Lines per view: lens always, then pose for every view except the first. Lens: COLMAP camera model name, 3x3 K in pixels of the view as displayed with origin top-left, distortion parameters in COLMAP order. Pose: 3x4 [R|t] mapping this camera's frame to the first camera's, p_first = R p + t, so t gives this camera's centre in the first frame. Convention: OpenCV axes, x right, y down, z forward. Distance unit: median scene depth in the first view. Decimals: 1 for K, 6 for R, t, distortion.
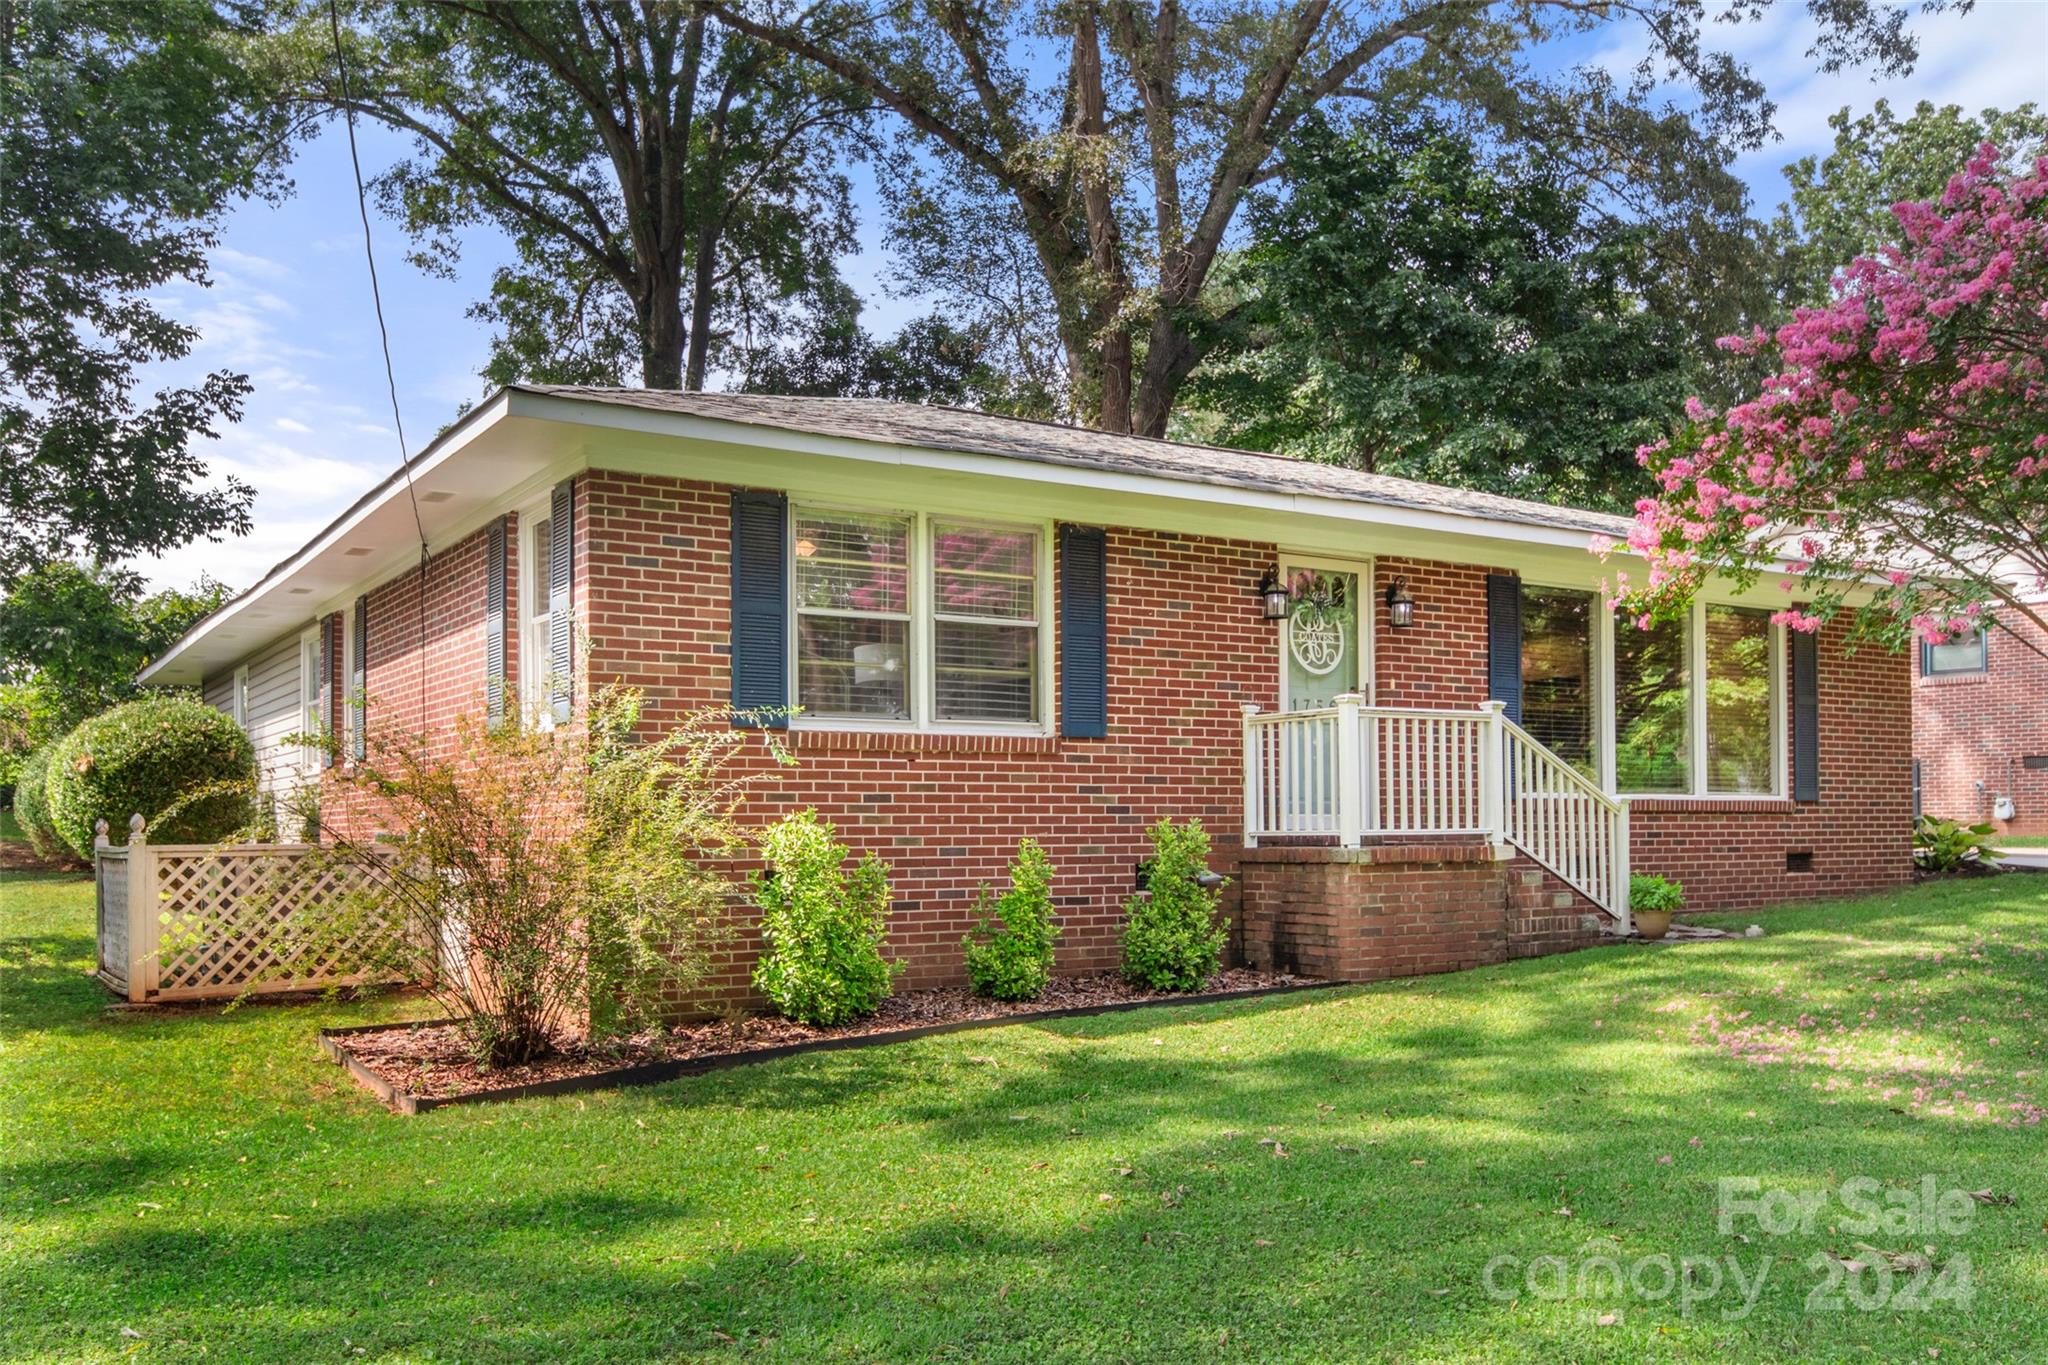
lens RADIAL K [[1700.6, 0, 1024.1], [0, 1700.6, 807.1], [0, 0, 1]] dist [0.014095, 0.001045]
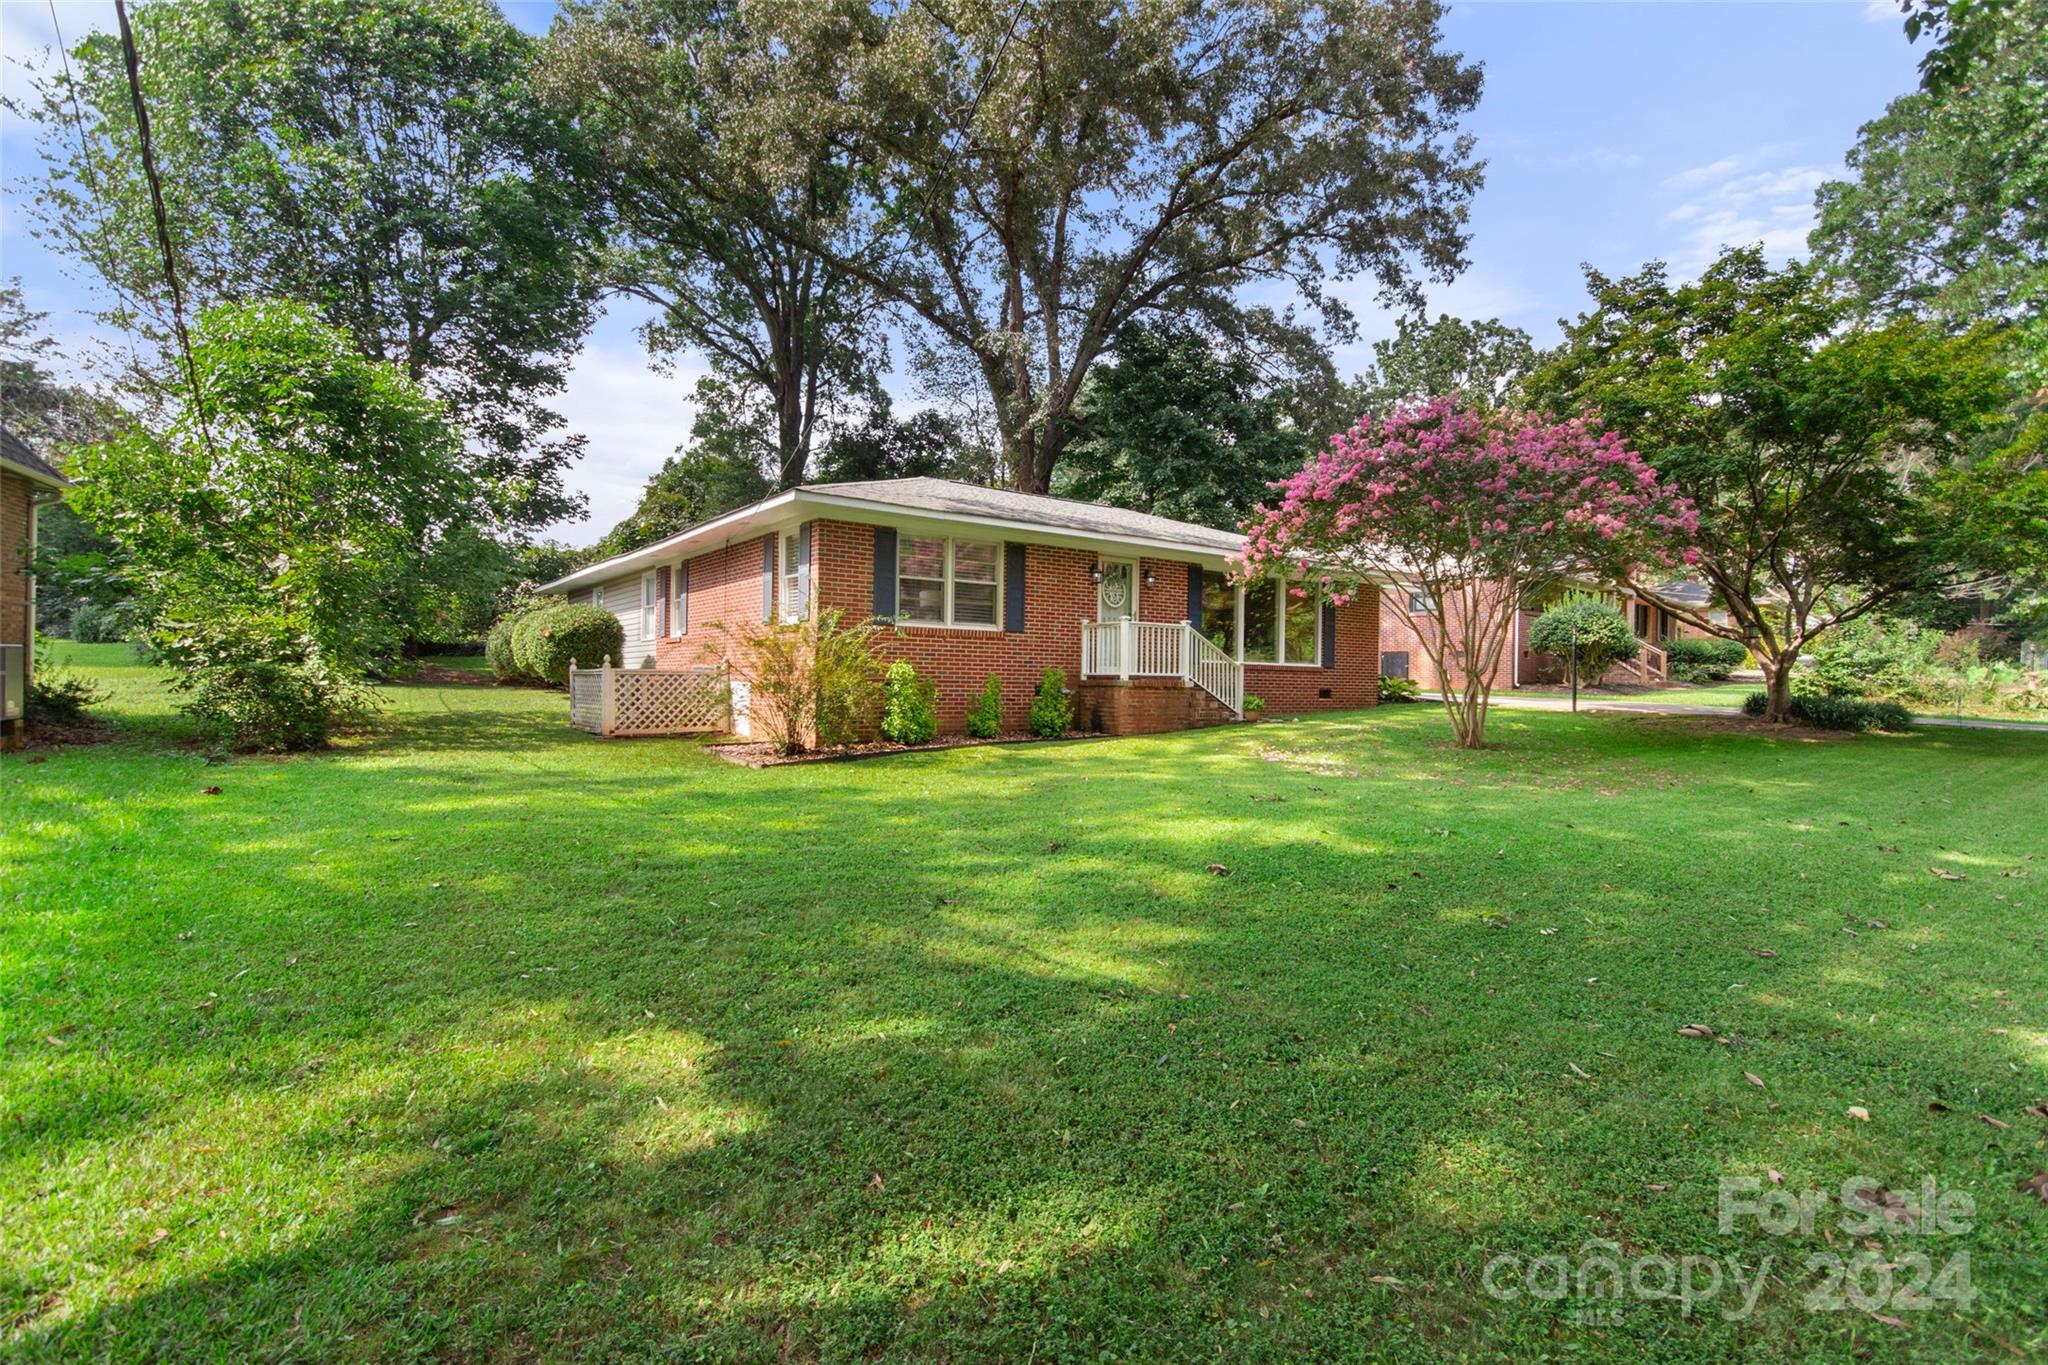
lens RADIAL K [[985.6, 0, 1025.2], [0, 985.6, 659.2], [0, 0, 1]] dist [-0.000559, -0.000009]
pose [[0.997816, 0.022873, 0.061973, -0.012840], [-0.022079, 0.999665, -0.013472, 0.005897], [-0.062261, 0.012074, 0.997987, -0.138902]]
